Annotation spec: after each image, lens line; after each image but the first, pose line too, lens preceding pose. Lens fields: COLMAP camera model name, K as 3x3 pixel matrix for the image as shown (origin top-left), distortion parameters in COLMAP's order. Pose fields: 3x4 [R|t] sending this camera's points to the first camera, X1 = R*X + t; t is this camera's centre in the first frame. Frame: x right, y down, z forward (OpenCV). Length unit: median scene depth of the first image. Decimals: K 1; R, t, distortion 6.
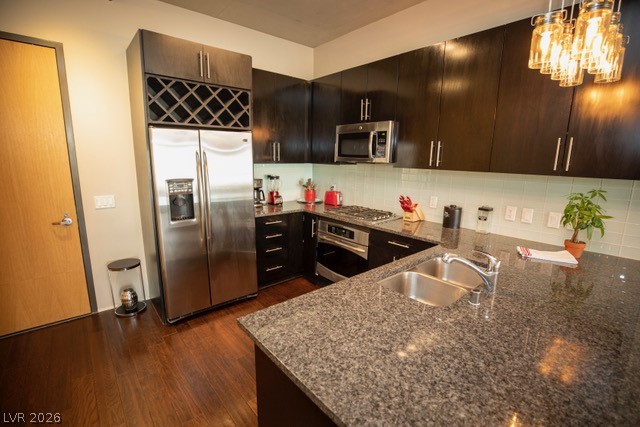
lens RADIAL K [[290.5, 0, 320.0], [0, 290.5, 213.5], [0, 0, 1]] dist [-0.049123, 0.015015]
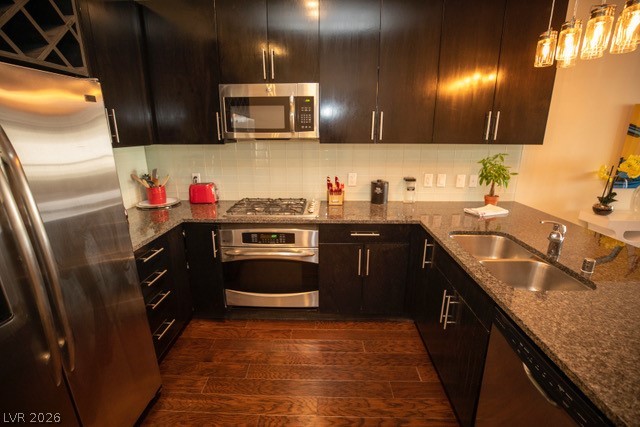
lens RADIAL K [[290.5, 0, 320.0], [0, 290.5, 213.5], [0, 0, 1]] dist [-0.049123, 0.015015]
pose [[0.669240, -0.217418, 0.710526, -0.375555], [0.154564, 0.976051, 0.153084, -0.095204], [-0.726793, 0.007372, 0.686817, 0.458551]]
